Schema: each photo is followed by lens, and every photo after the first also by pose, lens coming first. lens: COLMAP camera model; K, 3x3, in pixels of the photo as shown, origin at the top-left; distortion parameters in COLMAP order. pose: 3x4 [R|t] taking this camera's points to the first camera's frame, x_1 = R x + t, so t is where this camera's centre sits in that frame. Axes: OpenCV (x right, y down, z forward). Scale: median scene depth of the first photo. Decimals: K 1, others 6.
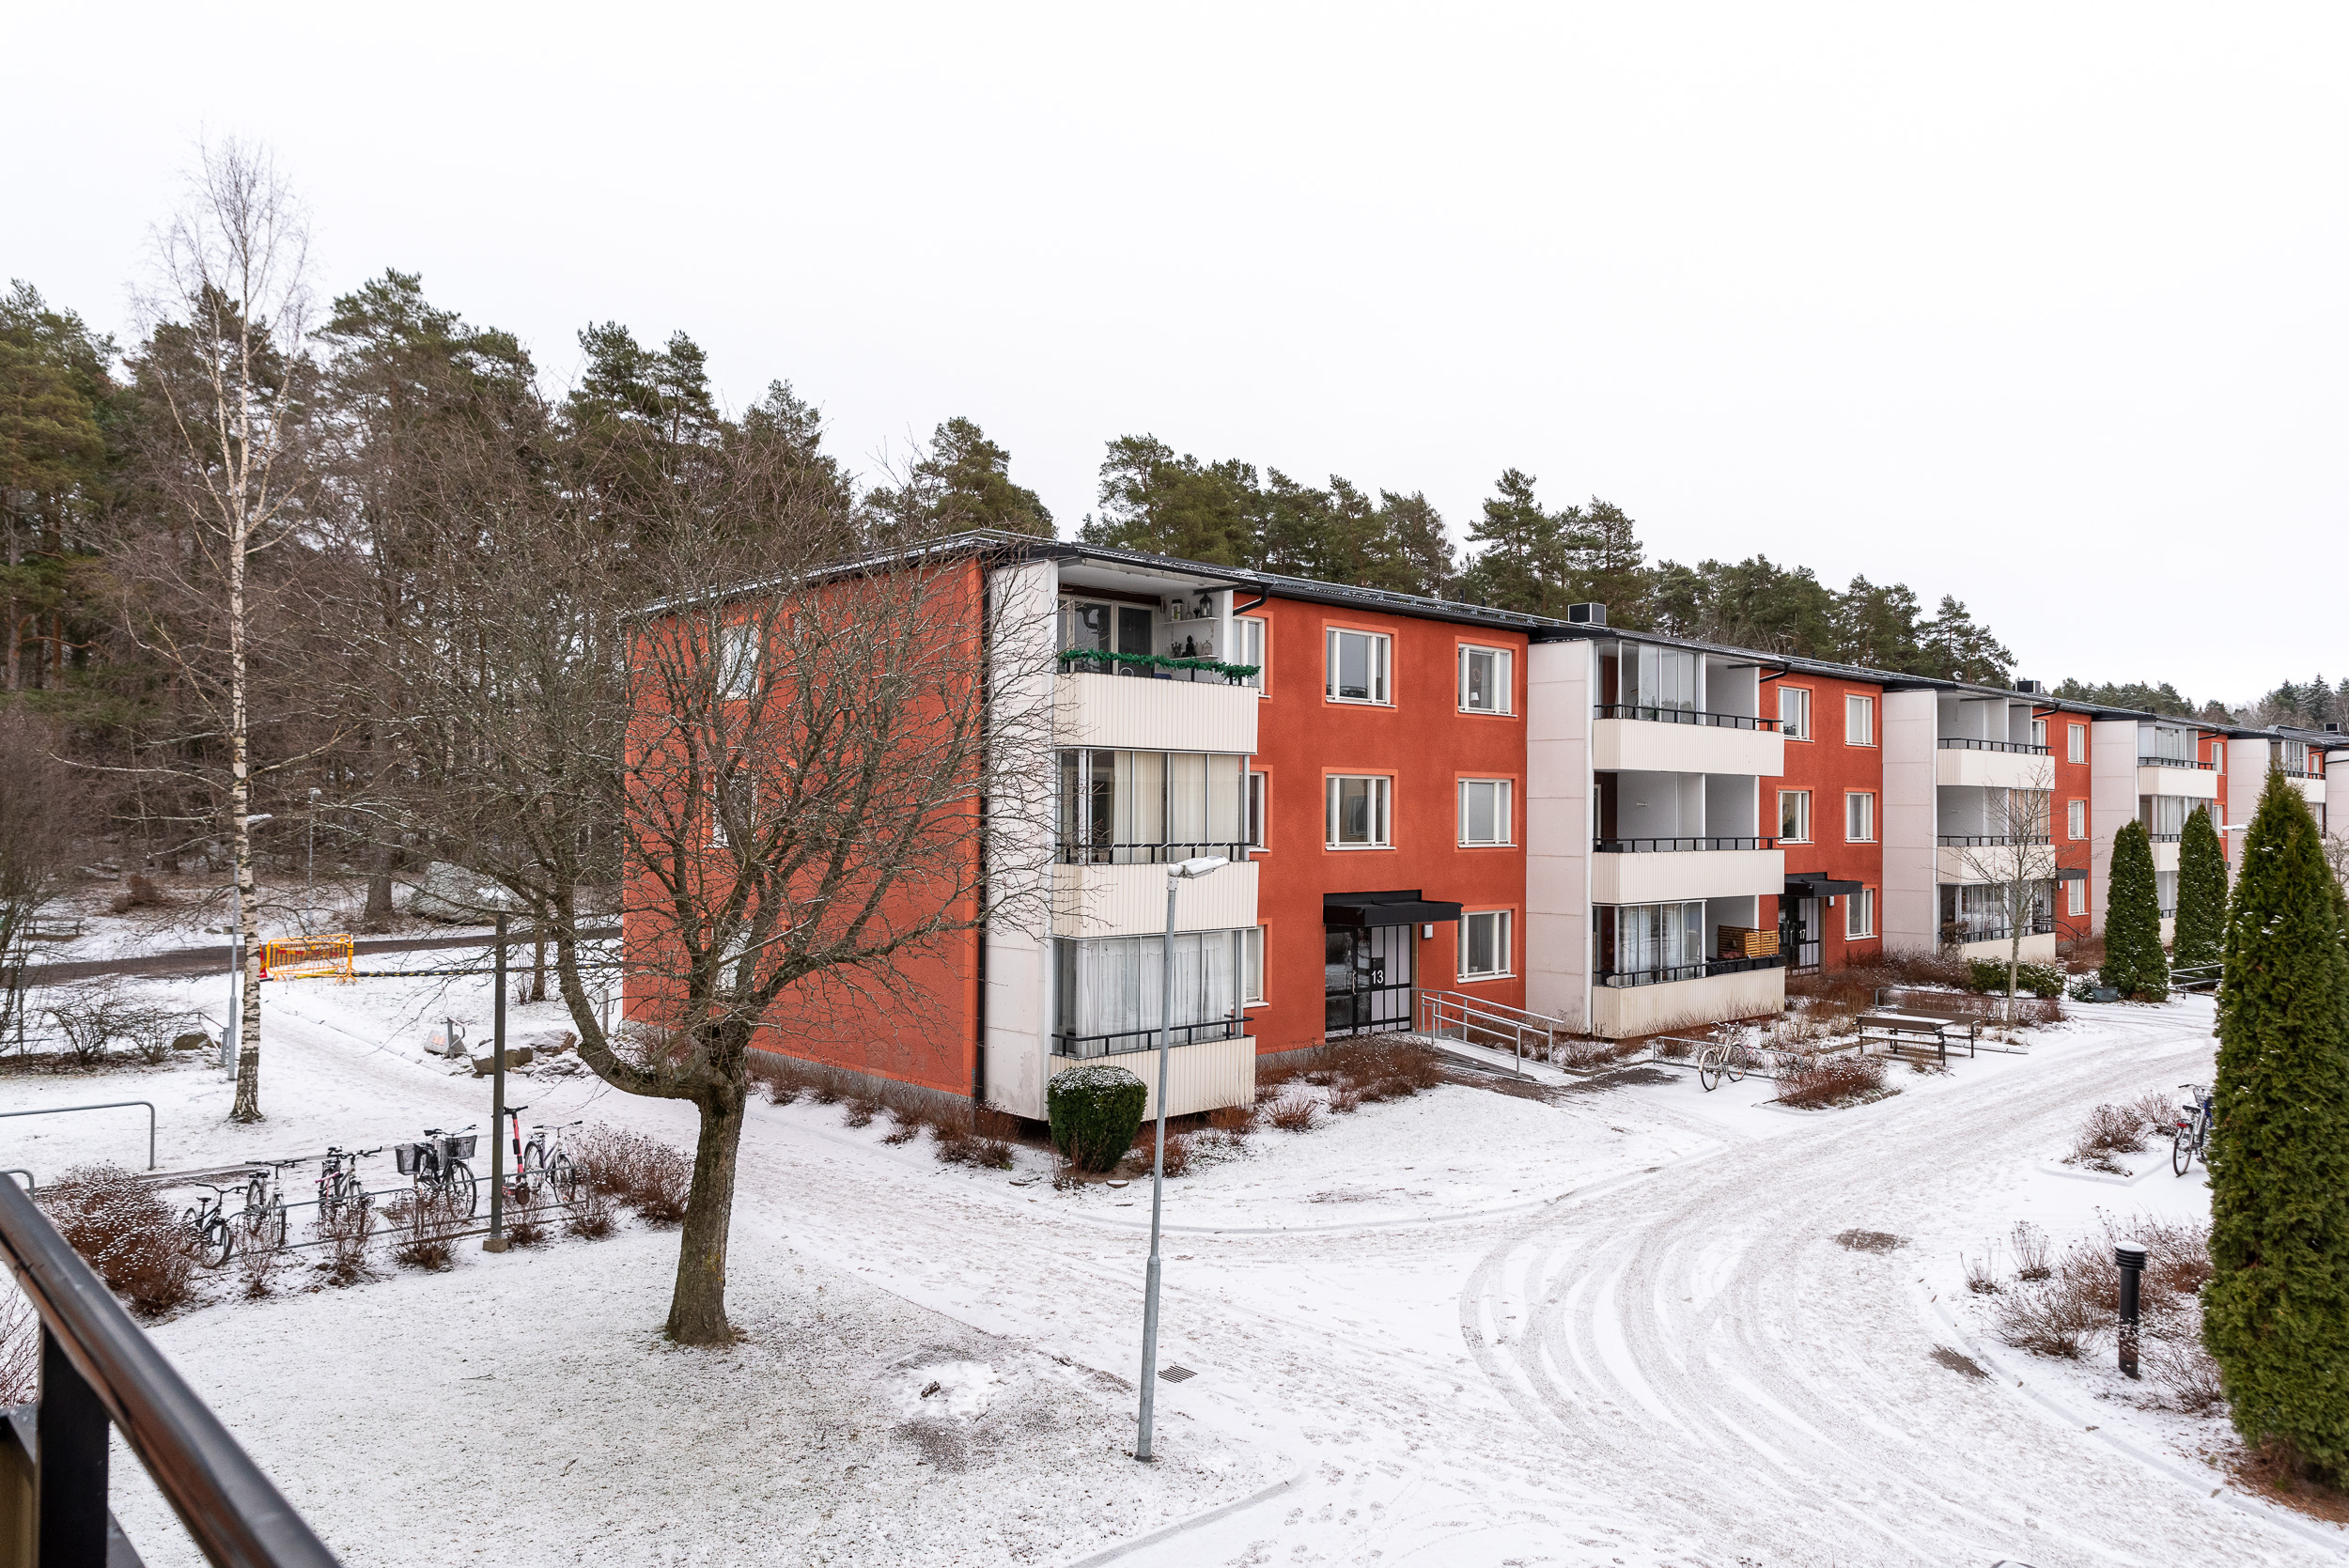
lens RADIAL K [[1586.3, 0, 1174.6], [0, 1586.3, 815.9], [0, 0, 1]] dist [0.001589, 0.001806]
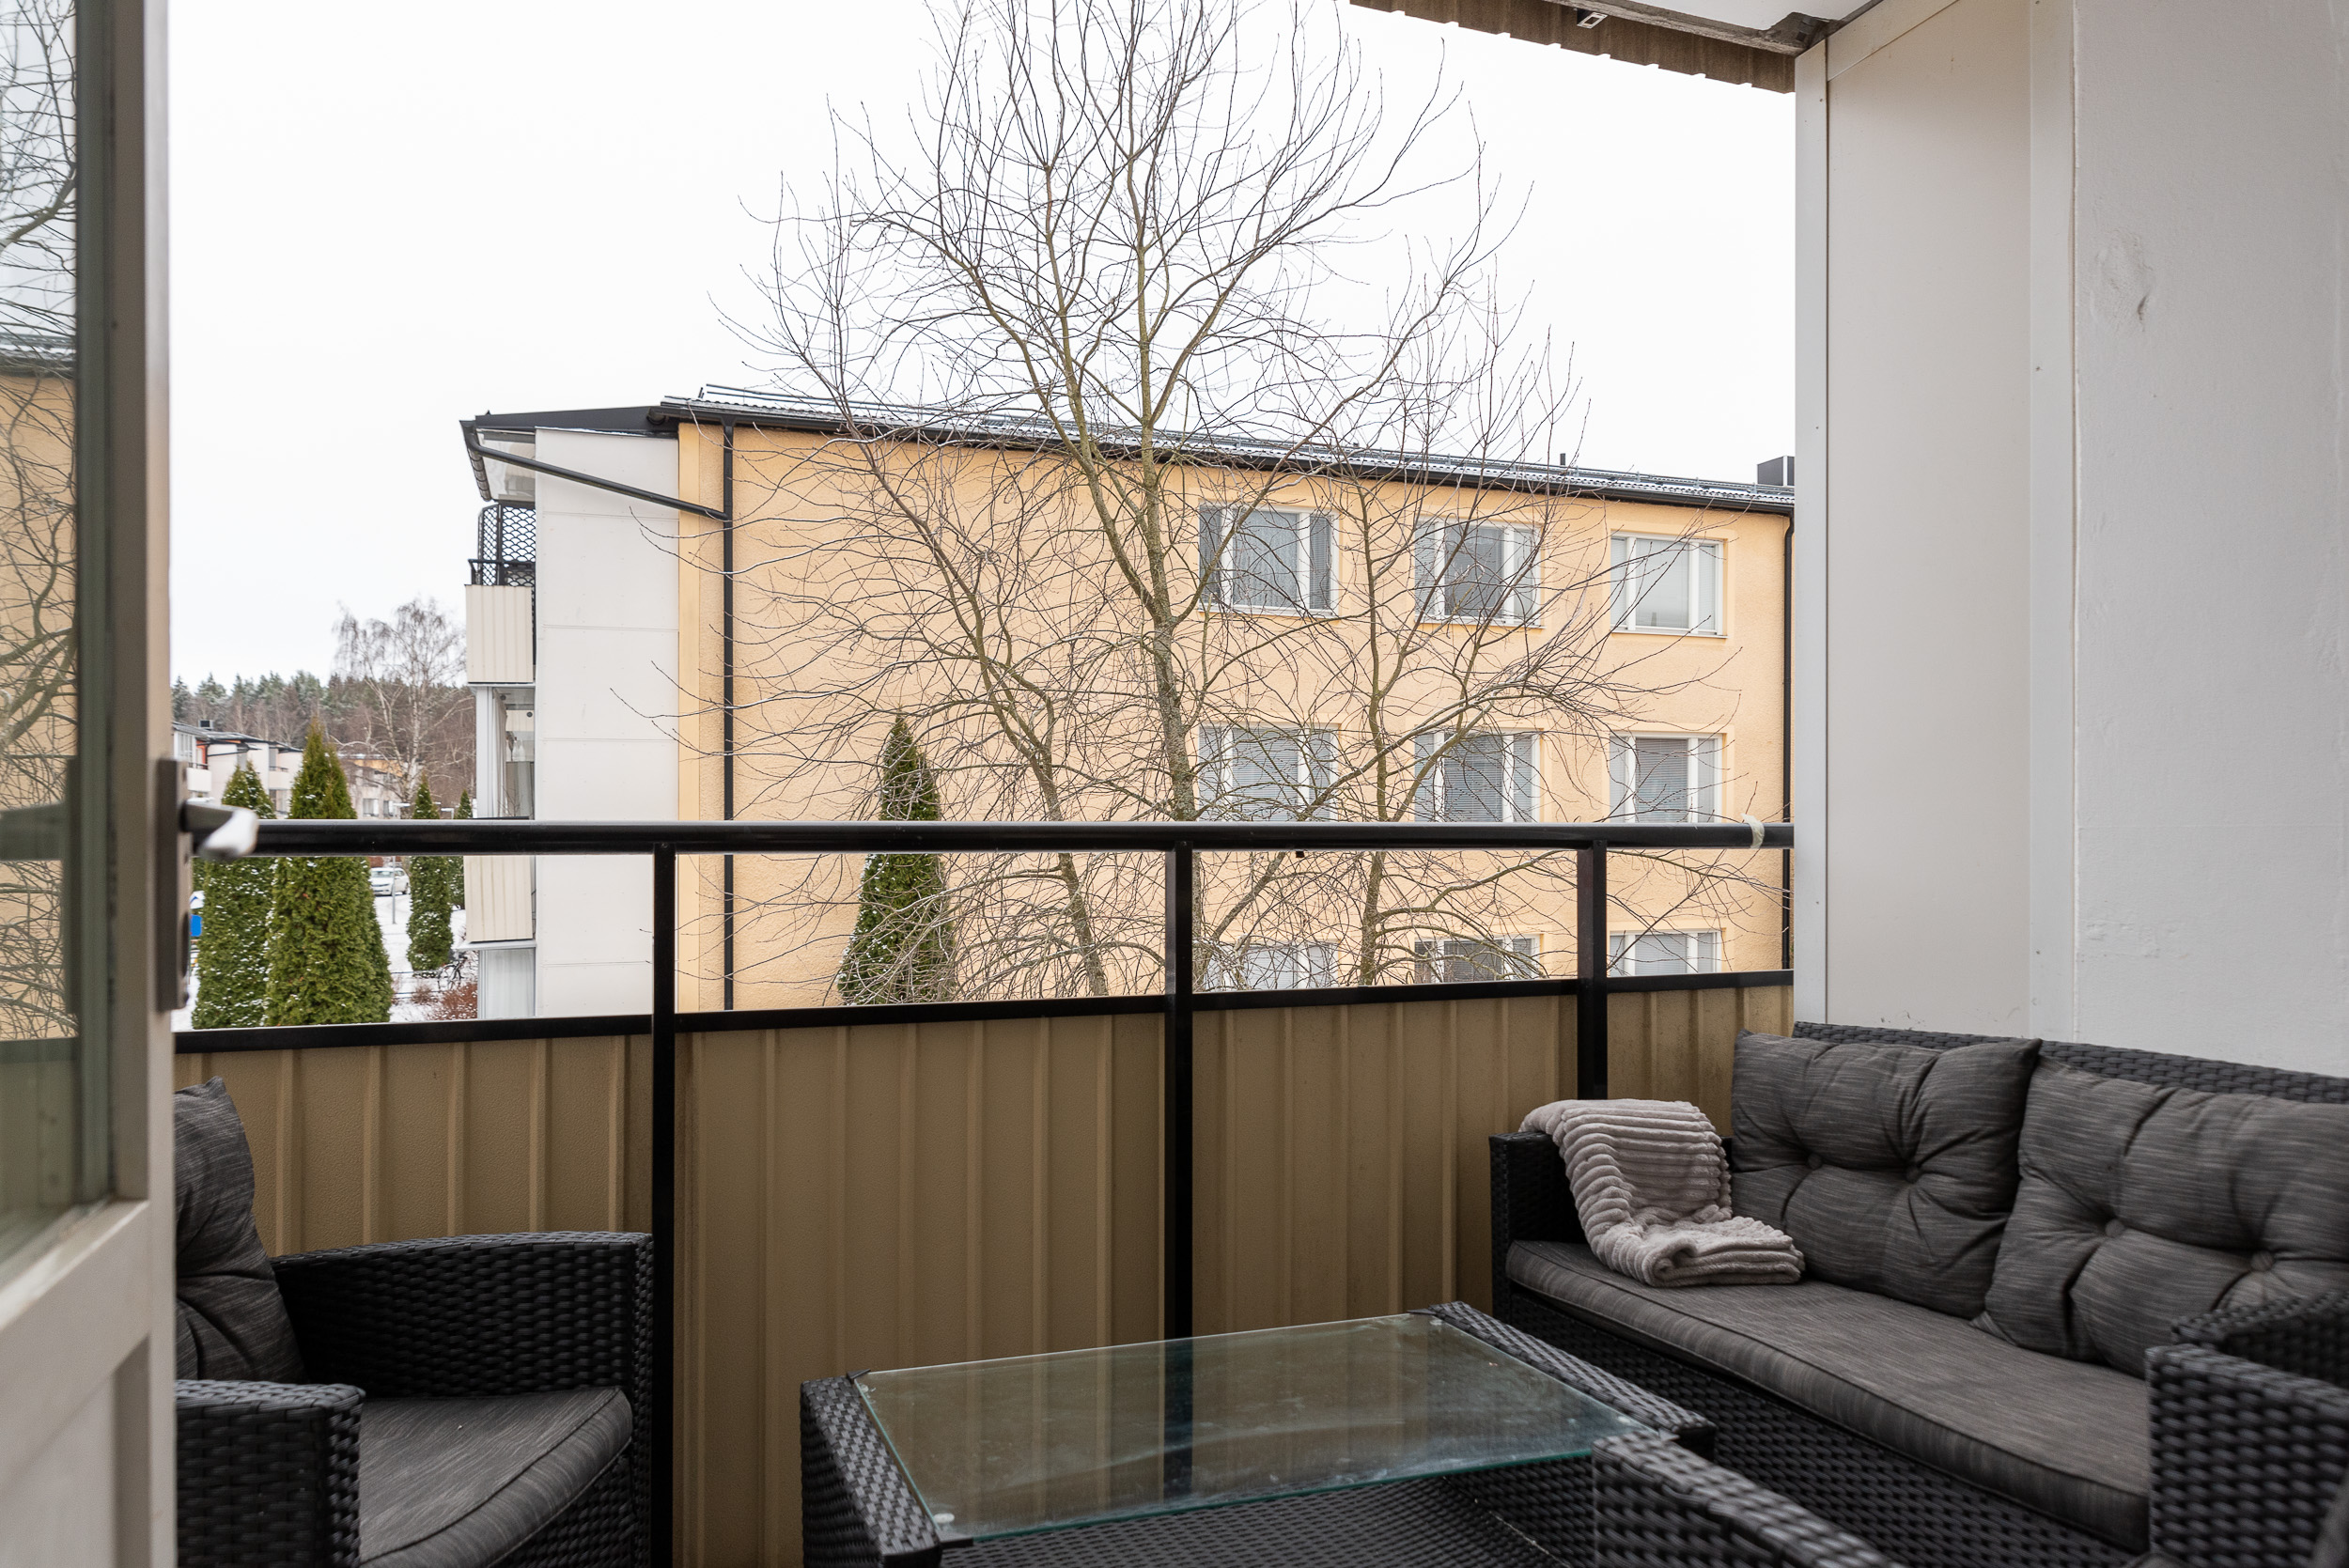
lens RADIAL K [[1586.3, 0, 1174.6], [0, 1586.3, 815.9], [0, 0, 1]] dist [0.001589, 0.001806]
pose [[0.373658, -0.003477, 0.927560, -0.051595], [0.001219, 0.999994, 0.003257, 0.008810], [-0.927566, -0.000086, 0.373660, -0.017476]]
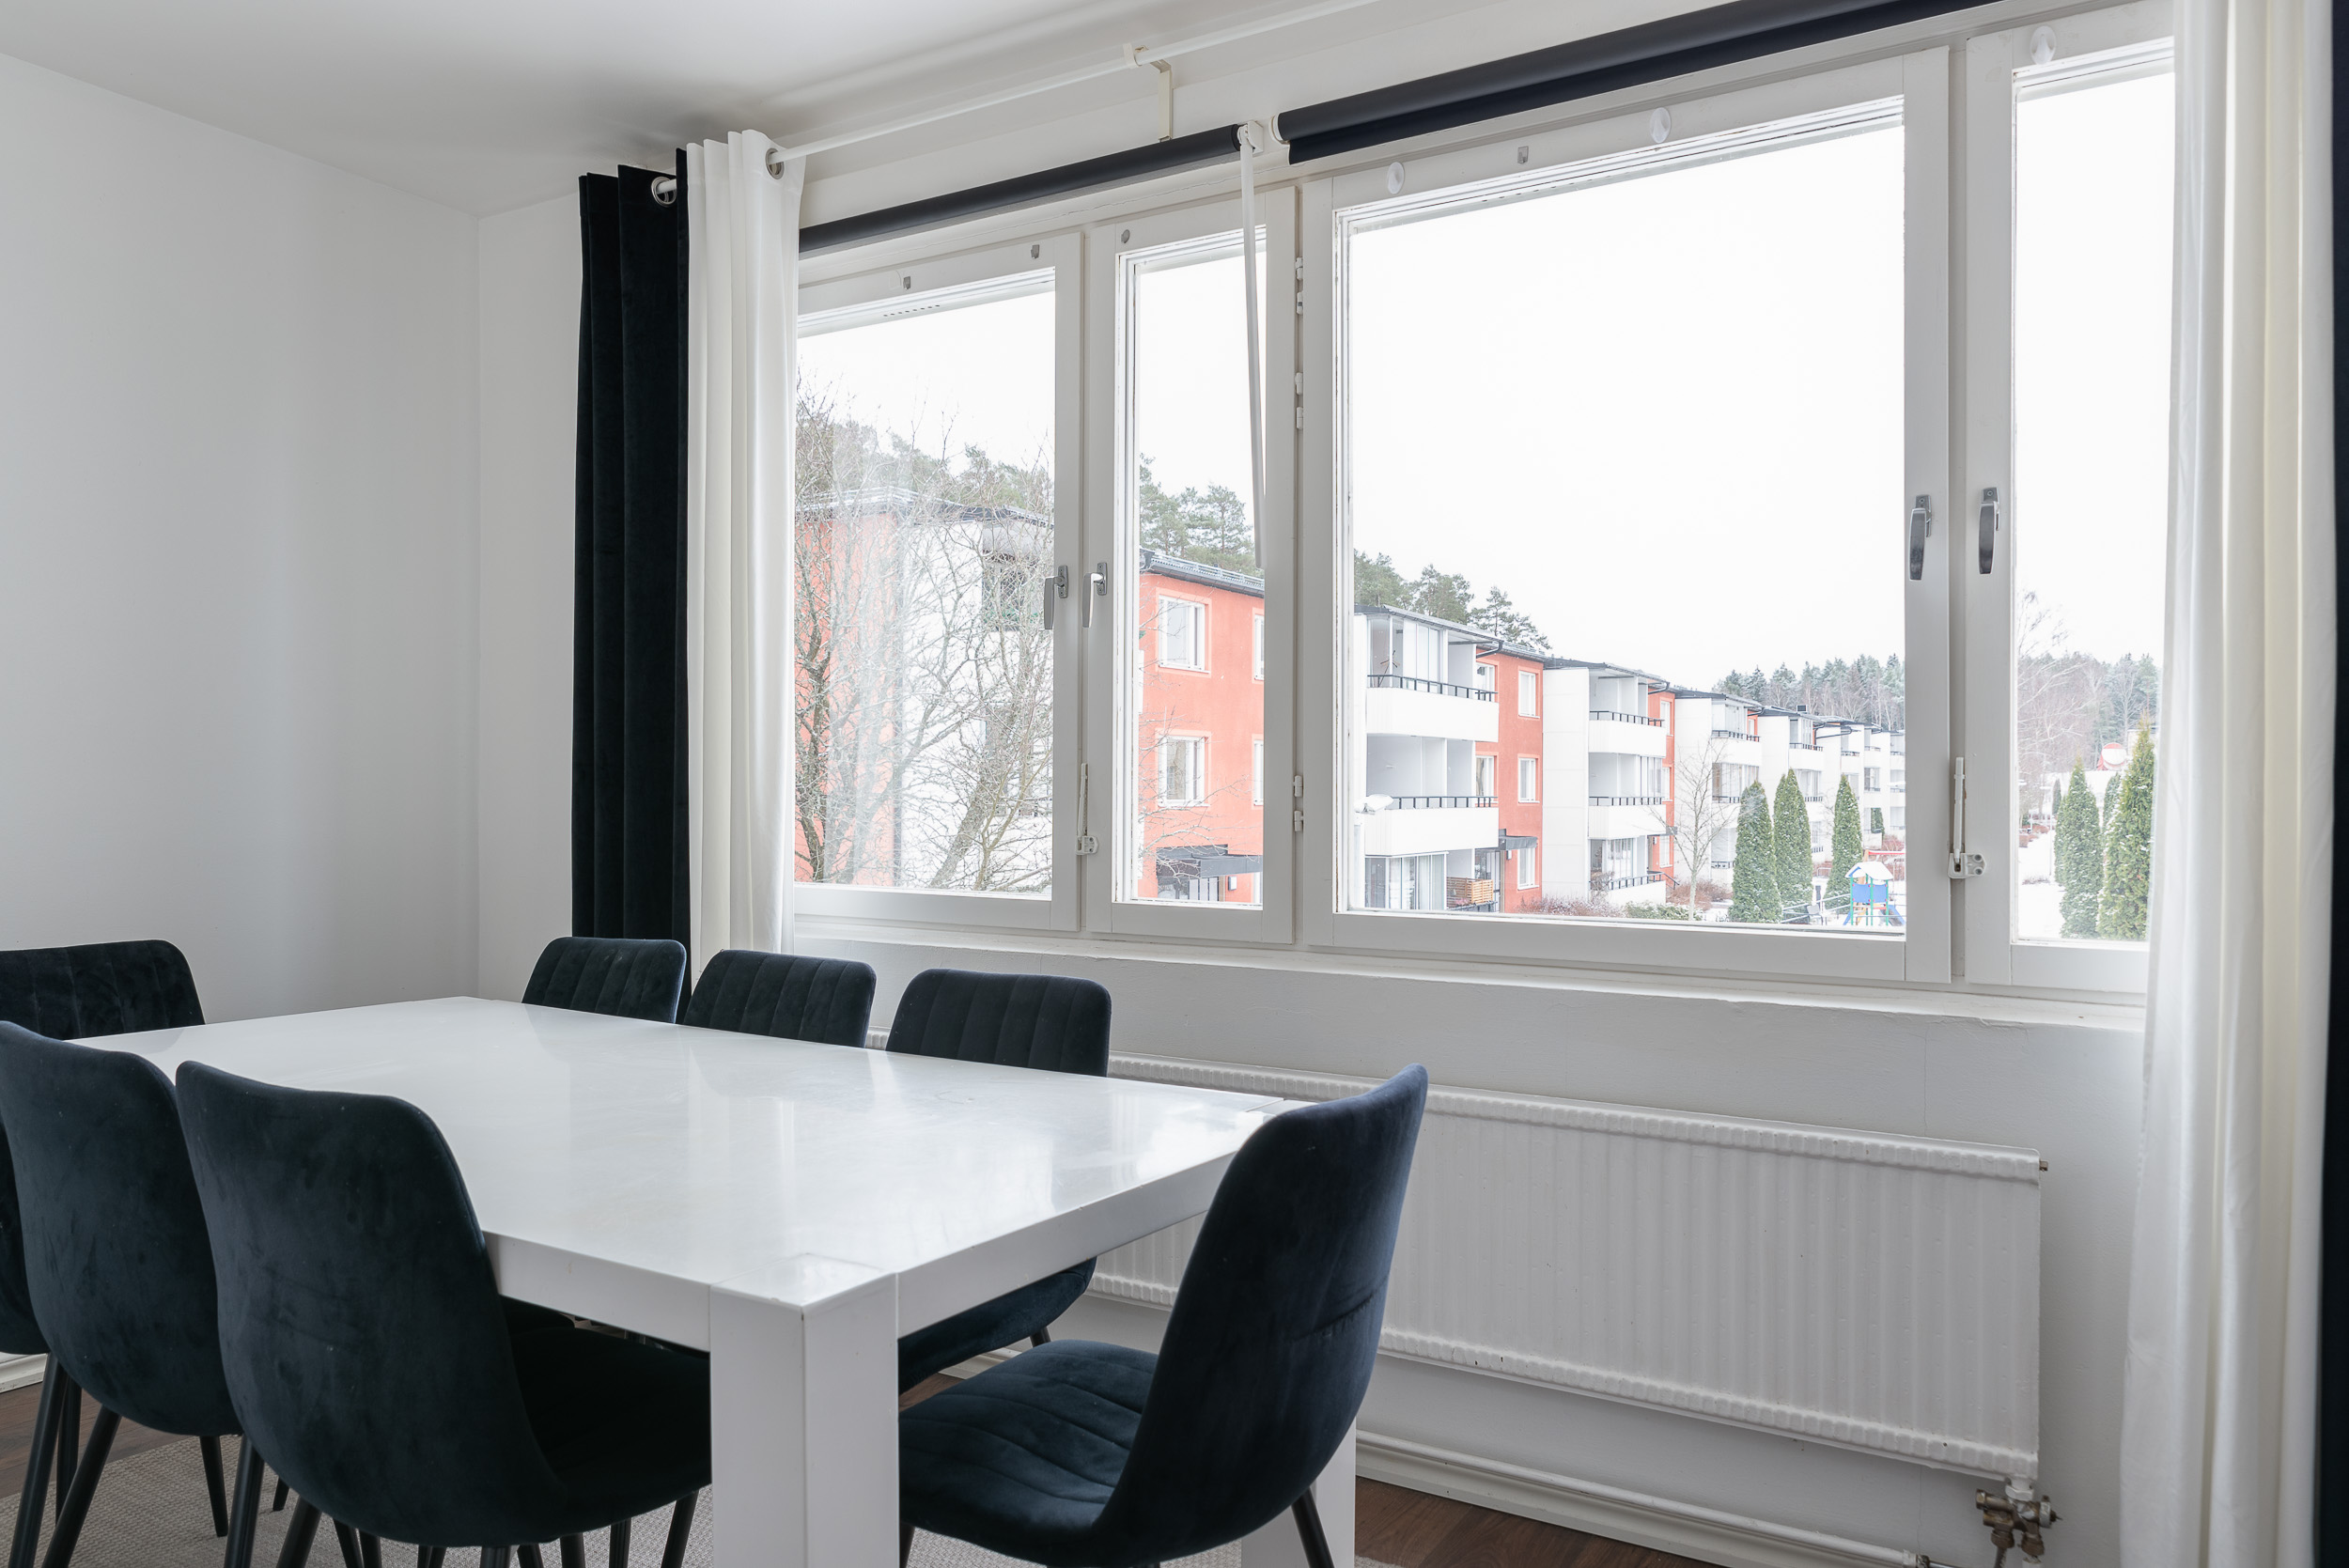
lens RADIAL K [[1595.4, 0, 1174.5], [0, 1595.4, 784.0], [0, 0, 1]] dist [0.008008, 0.002272]
pose [[0.959200, 0.001002, 0.282728, -0.129347], [-0.000641, 0.999999, -0.001369, 0.005517], [-0.282729, 0.001132, 0.959199, -0.016817]]
